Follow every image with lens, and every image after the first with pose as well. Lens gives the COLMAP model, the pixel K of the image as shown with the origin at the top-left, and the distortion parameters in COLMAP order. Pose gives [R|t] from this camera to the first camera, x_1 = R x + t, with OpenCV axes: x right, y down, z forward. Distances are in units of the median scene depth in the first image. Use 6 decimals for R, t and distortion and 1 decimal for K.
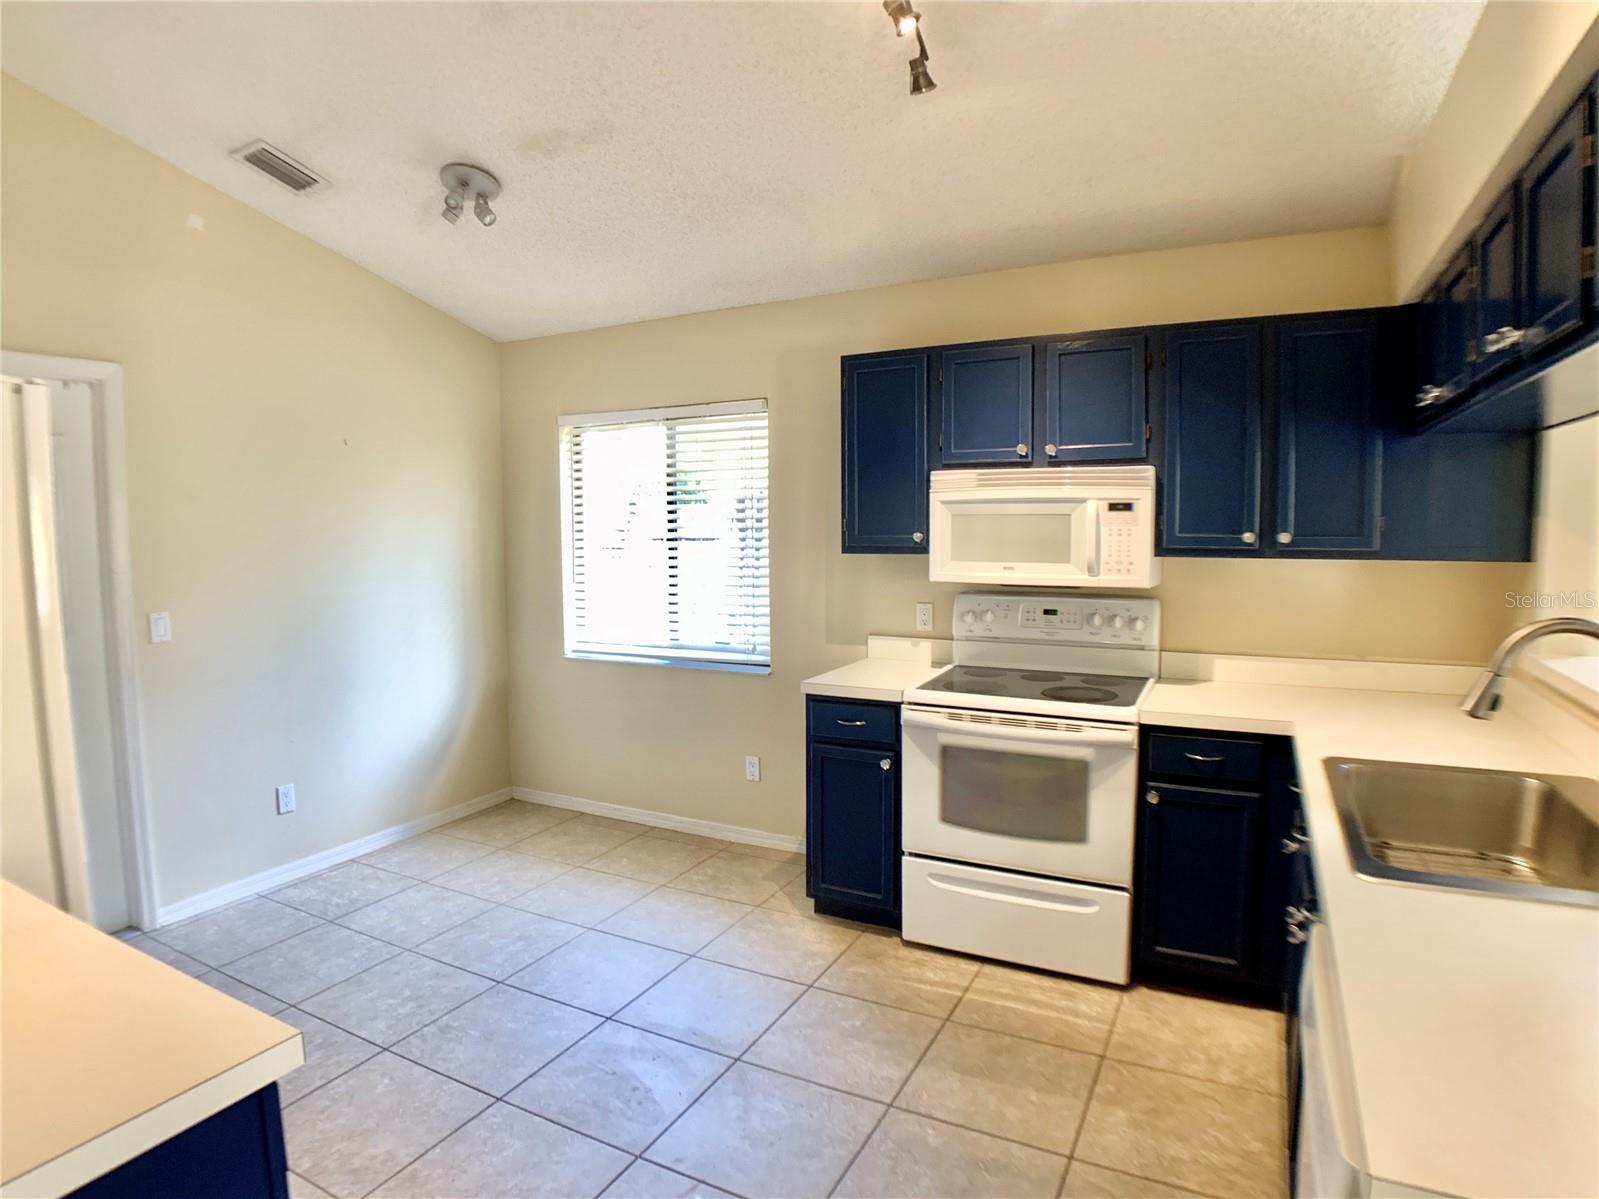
lens RADIAL K [[871.4, 0, 774.7], [0, 871.4, 594.5], [0, 0, 1]] dist [-0.082358, 0.010677]
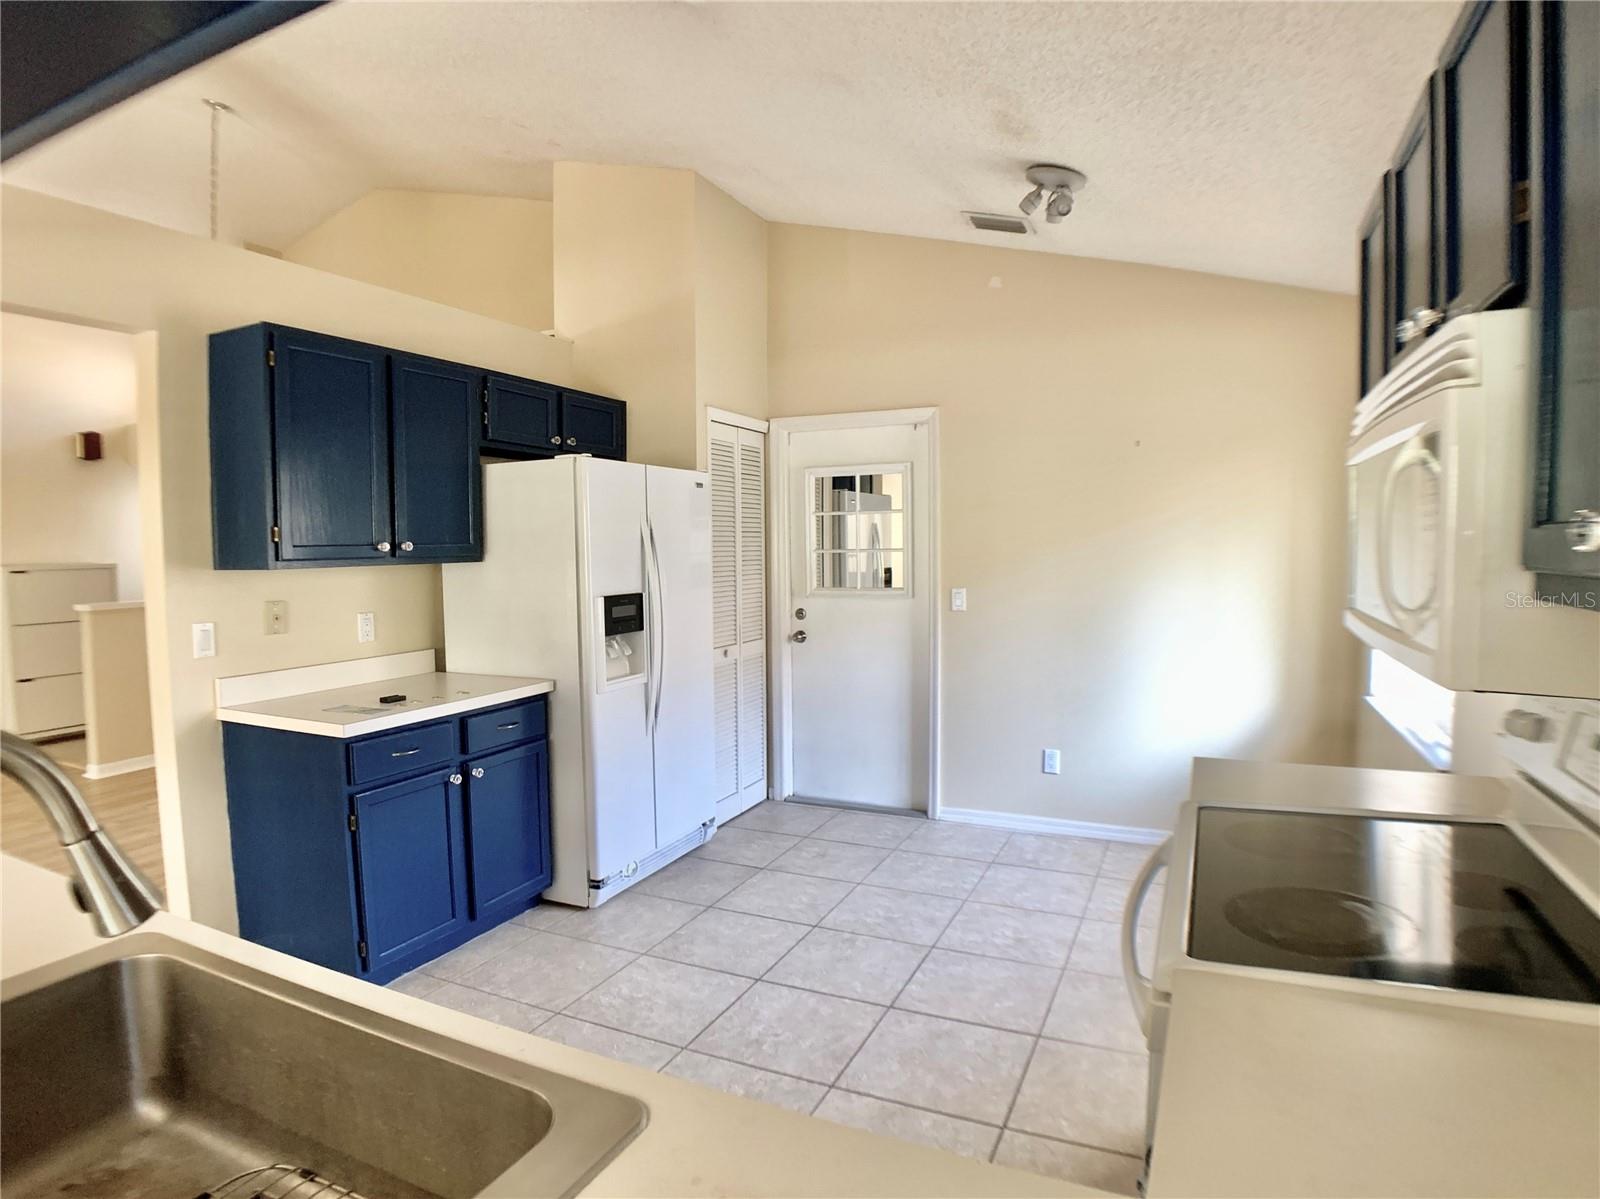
lens RADIAL K [[871.9, 0, 798.8], [0, 871.9, 603.5], [0, 0, 1]] dist [-0.082358, 0.010677]
pose [[0.074866, 0.074245, -0.994426, 0.664577], [-0.068399, 0.995258, 0.069158, -0.035201], [0.994845, 0.062840, 0.079589, 0.673943]]
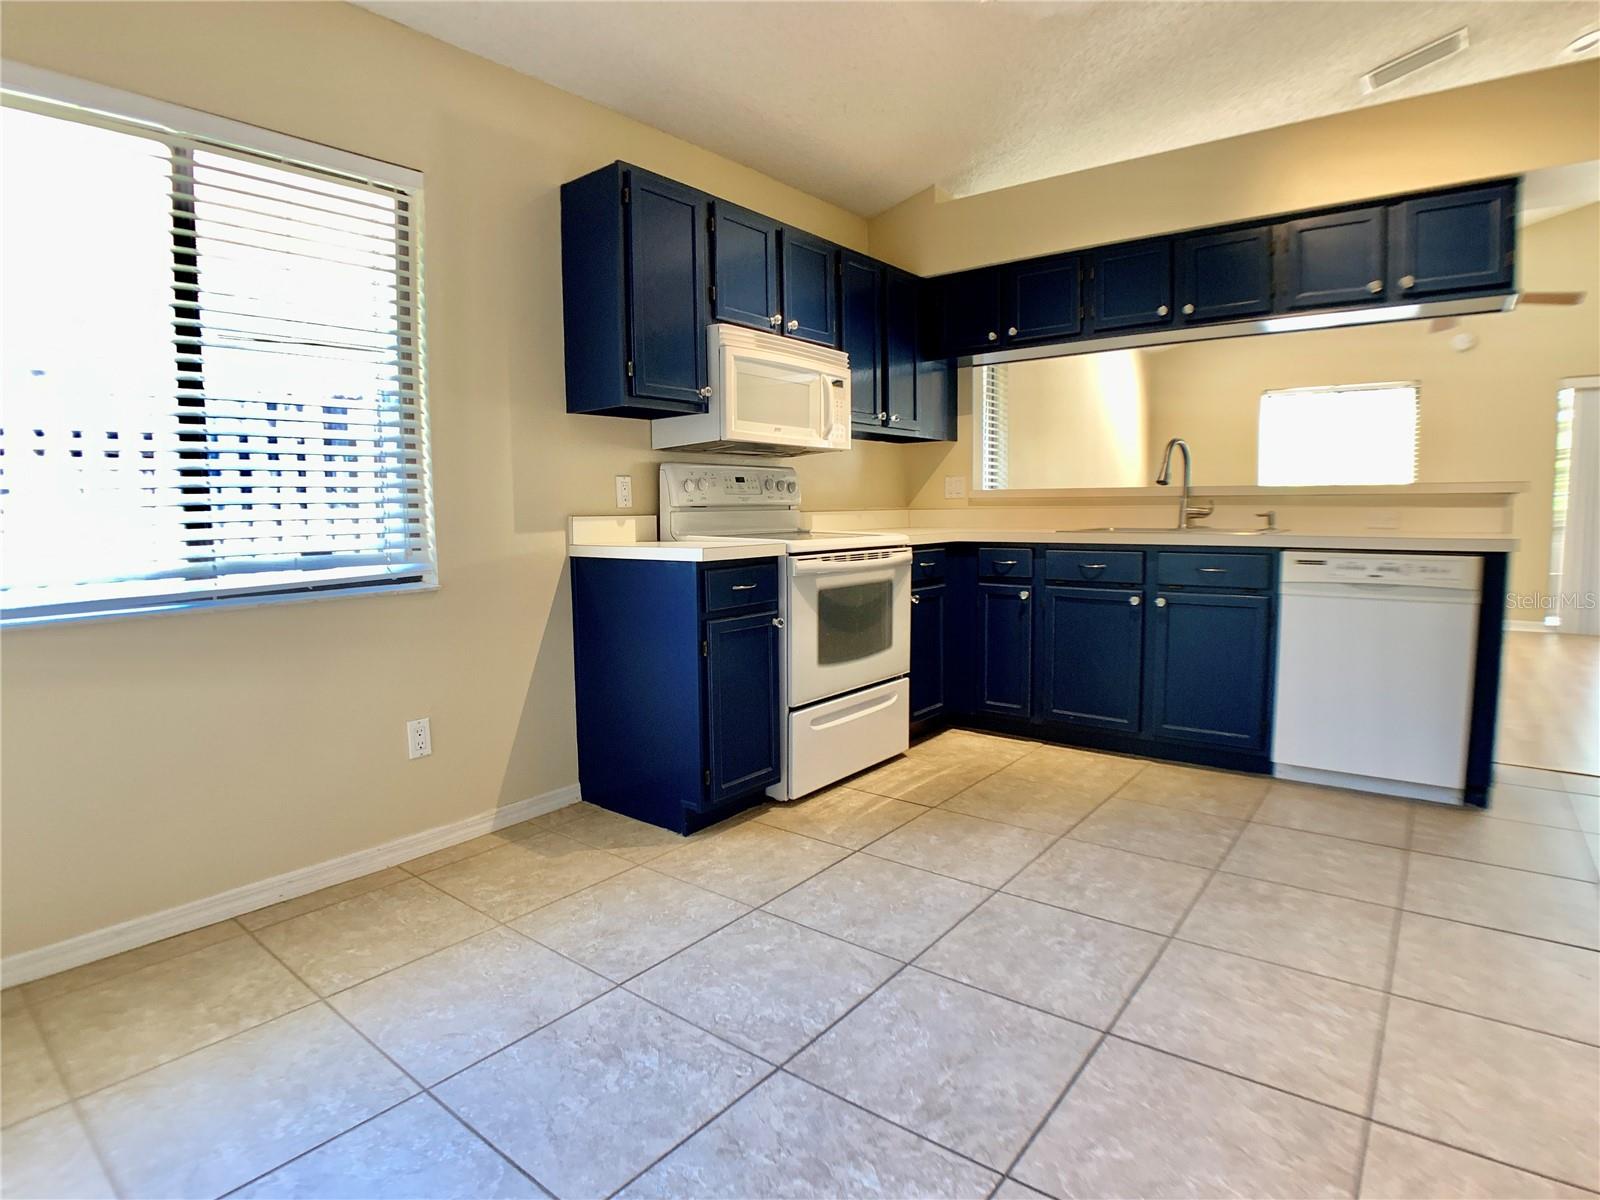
lens RADIAL K [[871.9, 0, 767.6], [0, 871.9, 596.3], [0, 0, 1]] dist [-0.082358, 0.010677]
pose [[0.186415, -0.087267, 0.978588, -0.798348], [0.088226, 0.993510, 0.071791, 0.097166], [-0.978502, 0.072954, 0.192904, 0.820323]]
